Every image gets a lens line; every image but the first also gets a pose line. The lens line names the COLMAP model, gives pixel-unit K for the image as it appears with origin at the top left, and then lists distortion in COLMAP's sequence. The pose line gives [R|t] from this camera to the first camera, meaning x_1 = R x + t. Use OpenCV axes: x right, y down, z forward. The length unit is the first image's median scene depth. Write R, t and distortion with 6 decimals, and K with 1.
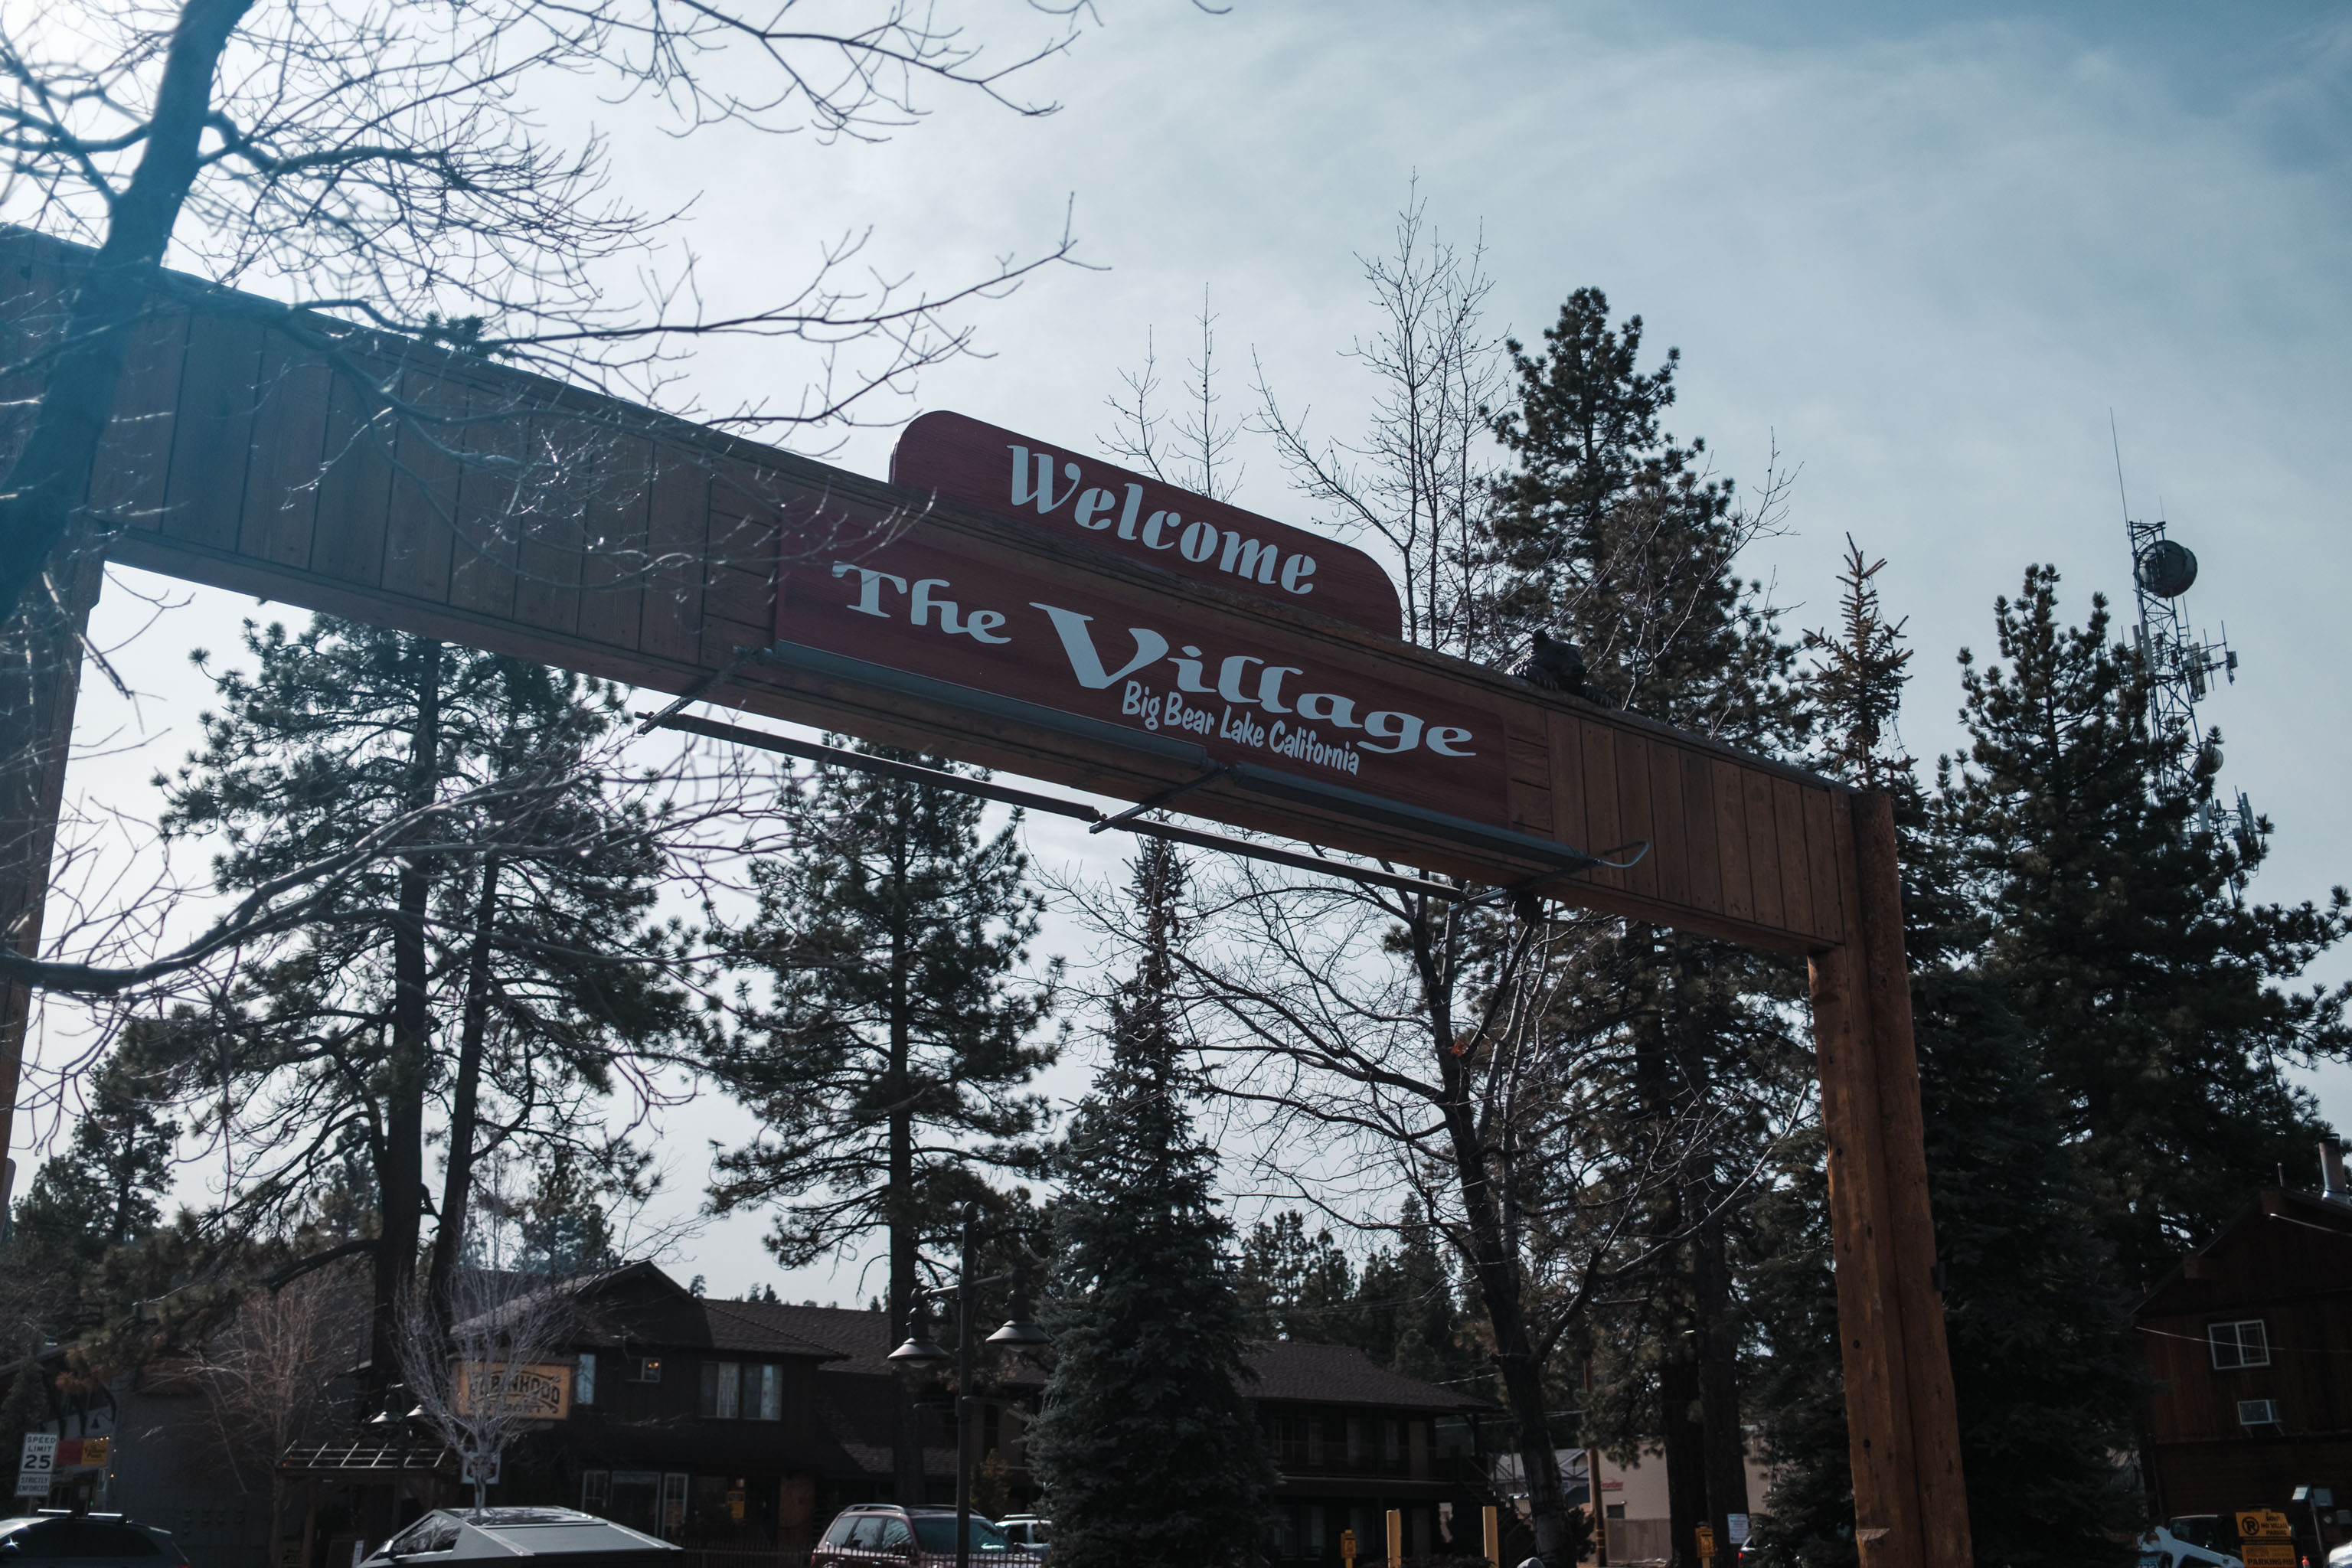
lens RADIAL K [[2378.4, 0, 1176.0], [0, 2378.4, 784.0], [0, 0, 1]] dist [-0.076932, 0.163806]
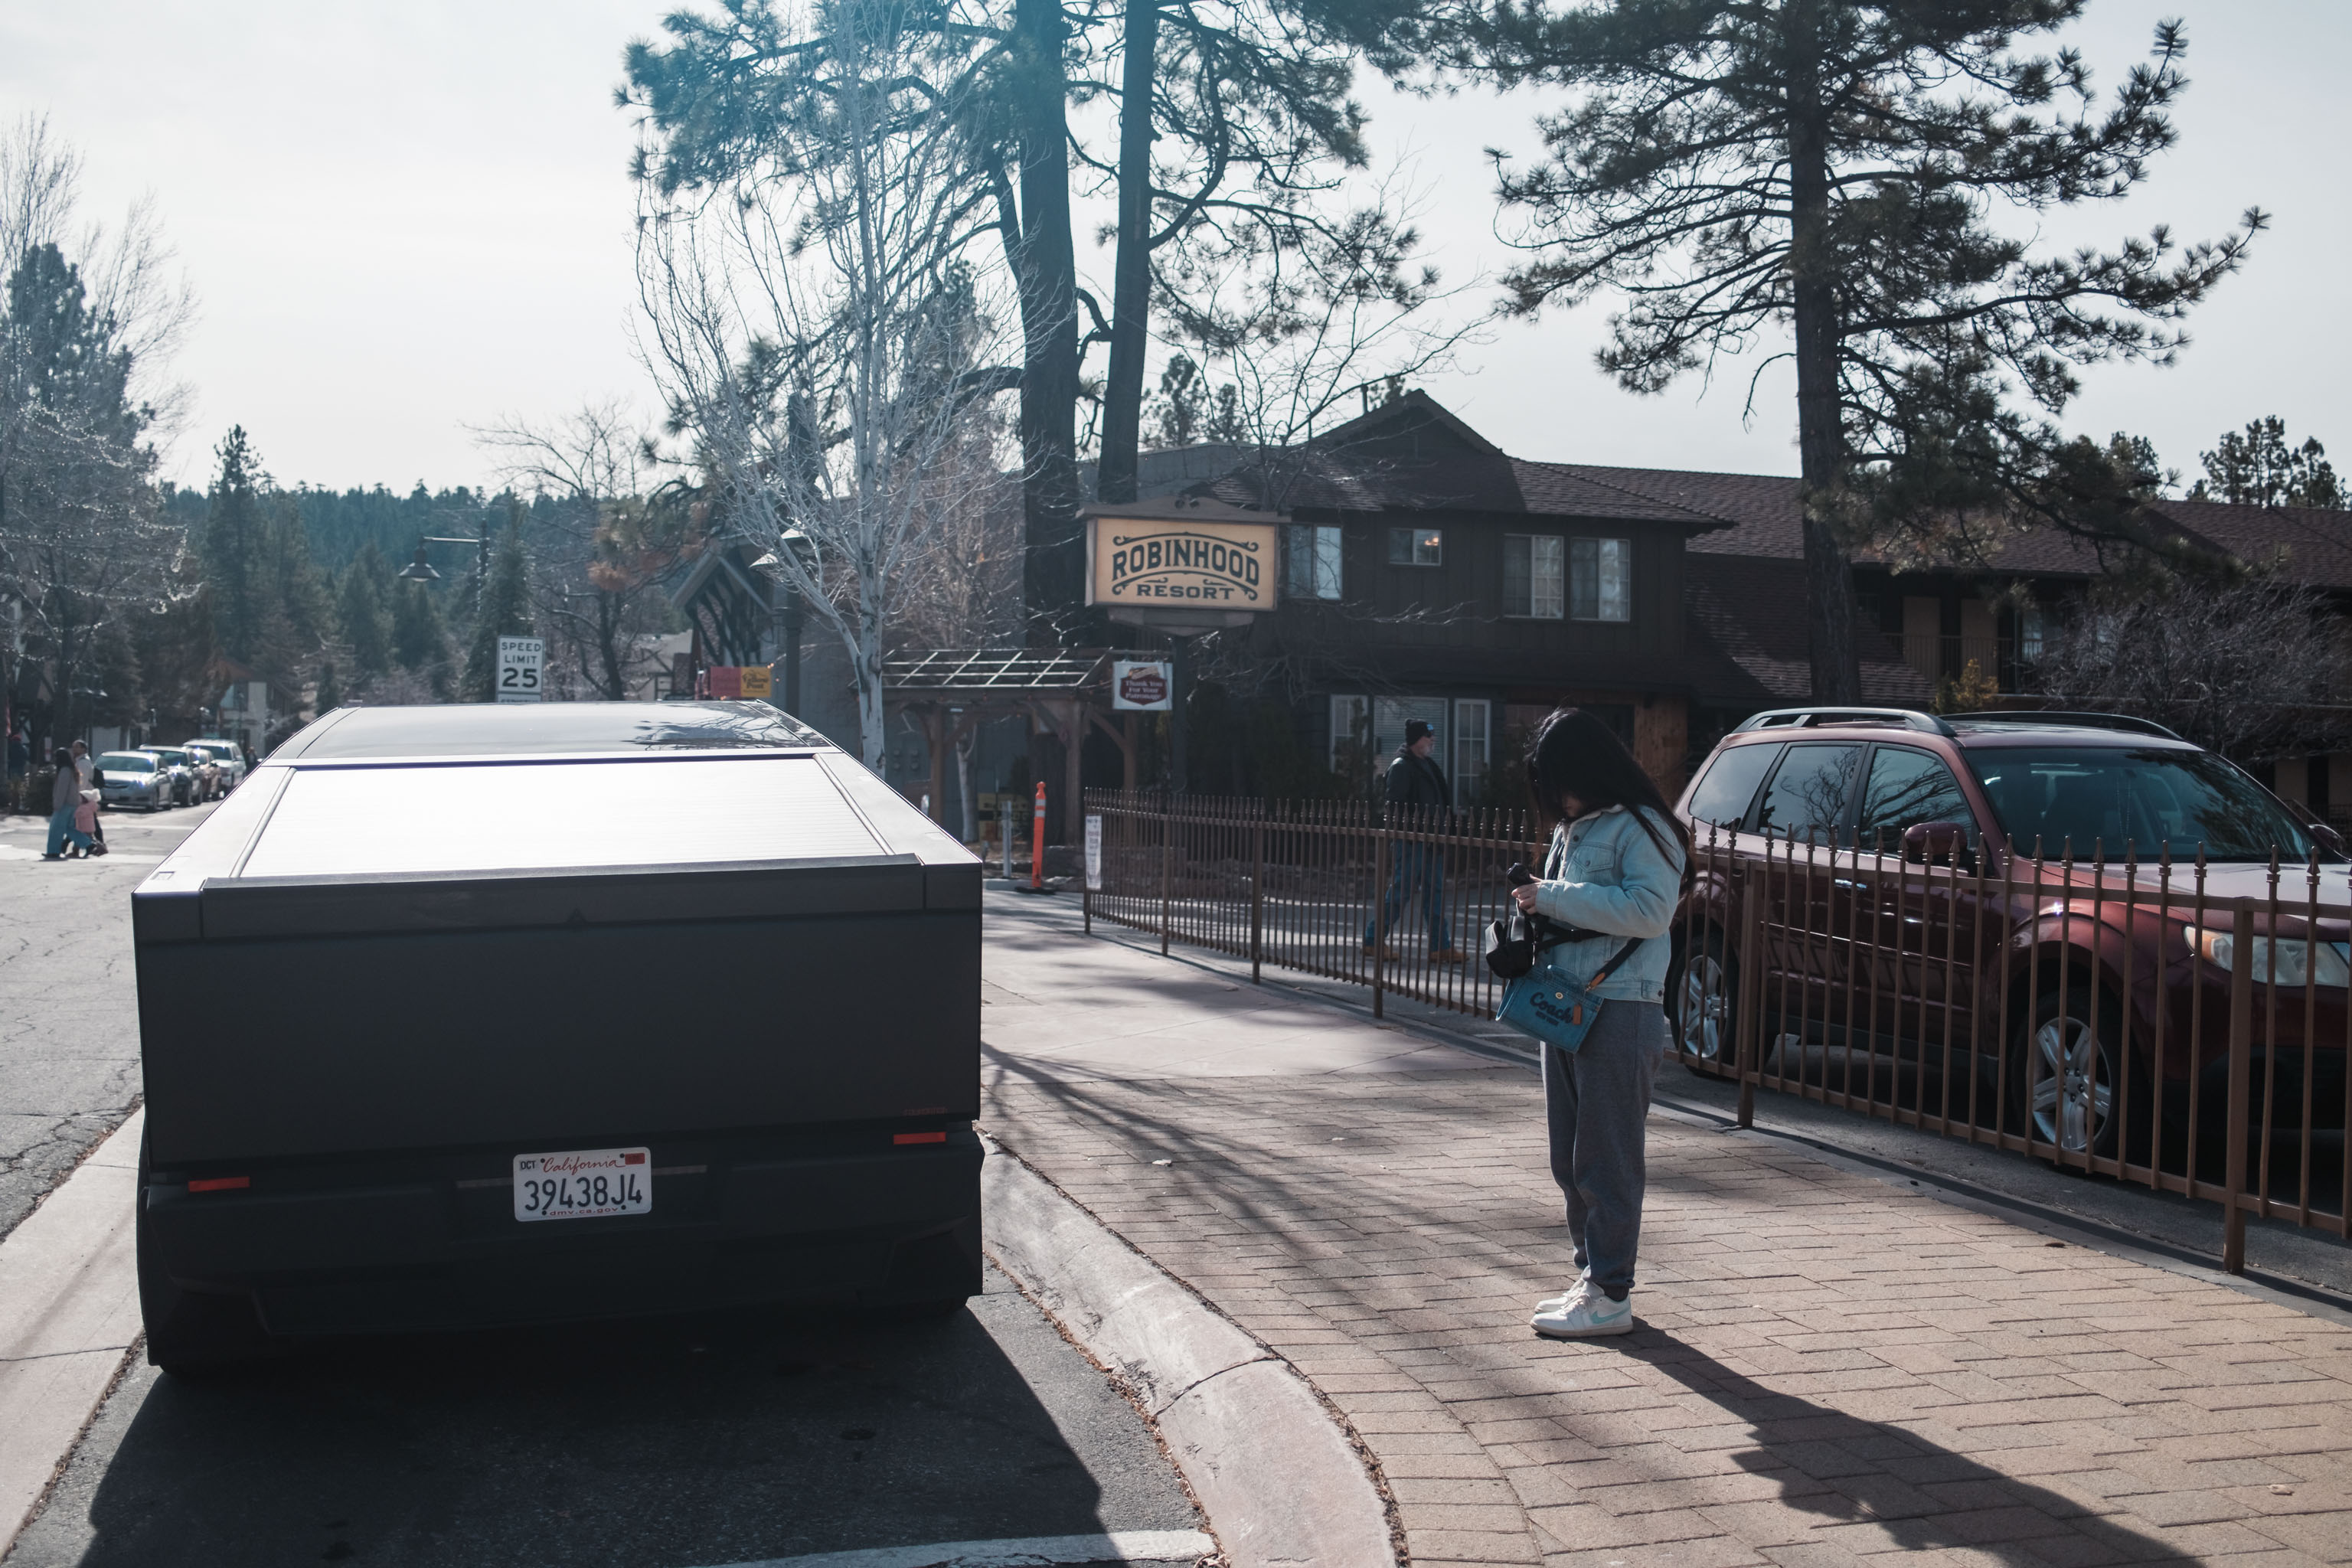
lens RADIAL K [[2378.4, 0, 1176.0], [0, 2378.4, 784.0], [0, 0, 1]] dist [-0.076932, 0.163806]
pose [[0.934588, 0.009801, -0.355598, -0.049685], [0.097976, 0.953867, 0.283794, 0.110252], [0.341975, -0.300070, 0.890512, 0.349483]]
